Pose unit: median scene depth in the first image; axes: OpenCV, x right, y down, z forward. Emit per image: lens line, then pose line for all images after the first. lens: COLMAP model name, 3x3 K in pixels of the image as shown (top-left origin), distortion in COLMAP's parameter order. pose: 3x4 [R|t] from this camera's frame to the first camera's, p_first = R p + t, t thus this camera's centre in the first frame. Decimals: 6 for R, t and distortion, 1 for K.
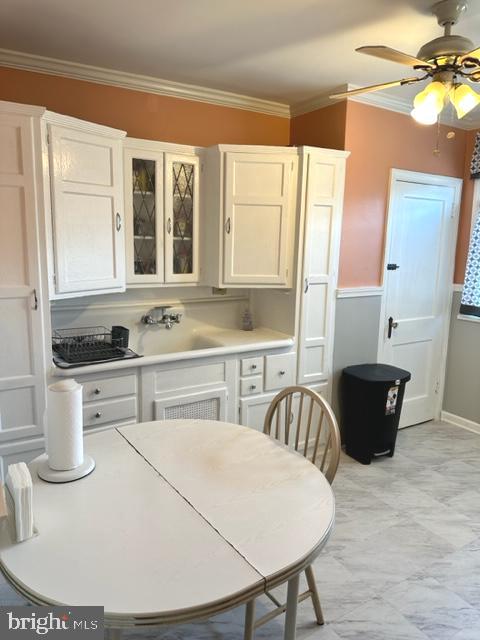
lens RADIAL K [[451.3, 0, 238.6], [0, 451.3, 319.1], [0, 0, 1]] dist [0.070668, -0.095437]
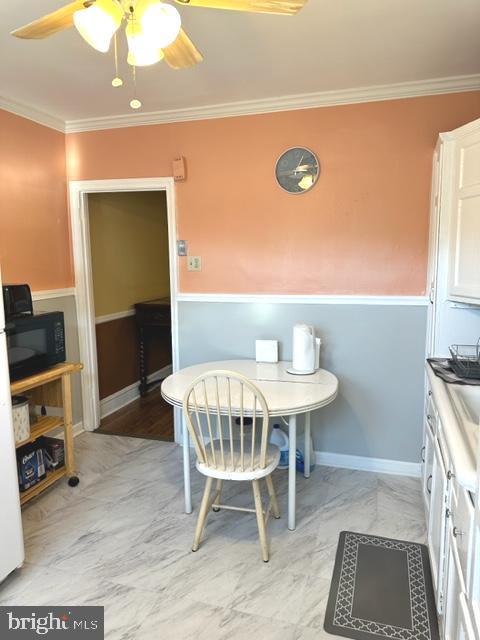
lens RADIAL K [[451.3, 0, 237.4], [0, 451.3, 315.8], [0, 0, 1]] dist [0.070668, -0.095437]
pose [[-0.763169, 0.069680, -0.642432, 0.582273], [-0.112495, 0.964662, 0.238267, -0.179187], [0.636332, 0.254109, -0.728361, 1.252095]]
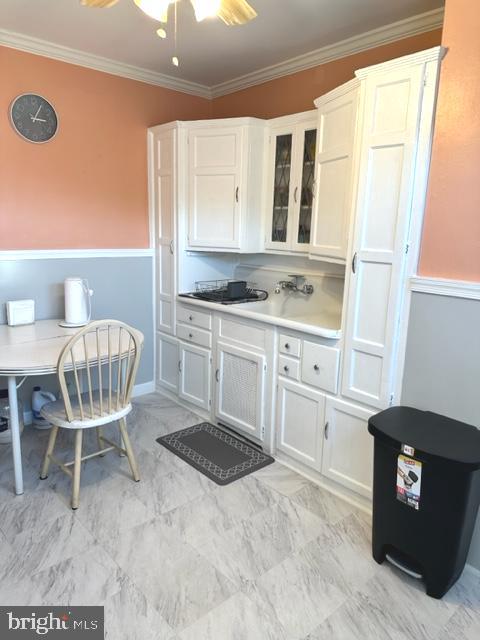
lens RADIAL K [[451.3, 0, 233.6], [0, 451.3, 319.4], [0, 0, 1]] dist [0.070668, -0.095437]
pose [[0.164558, 0.185547, -0.968758, 0.929810], [-0.186860, 0.970227, 0.154088, -0.068973], [0.968506, 0.155666, 0.194330, 0.754908]]
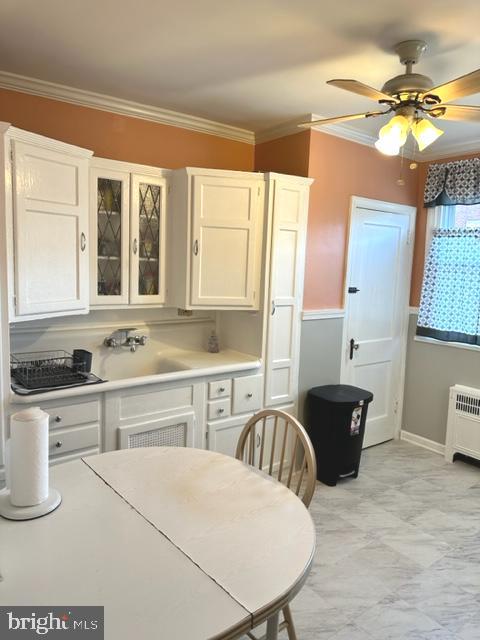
lens RADIAL K [[451.3, 0, 240.1], [0, 451.3, 319.0], [0, 0, 1]] dist [0.070668, -0.095437]
pose [[0.995029, 0.001515, 0.099575, -0.025481], [0.003155, 0.998903, -0.046723, -0.002763], [-0.099536, 0.046805, 0.993933, 0.008611]]
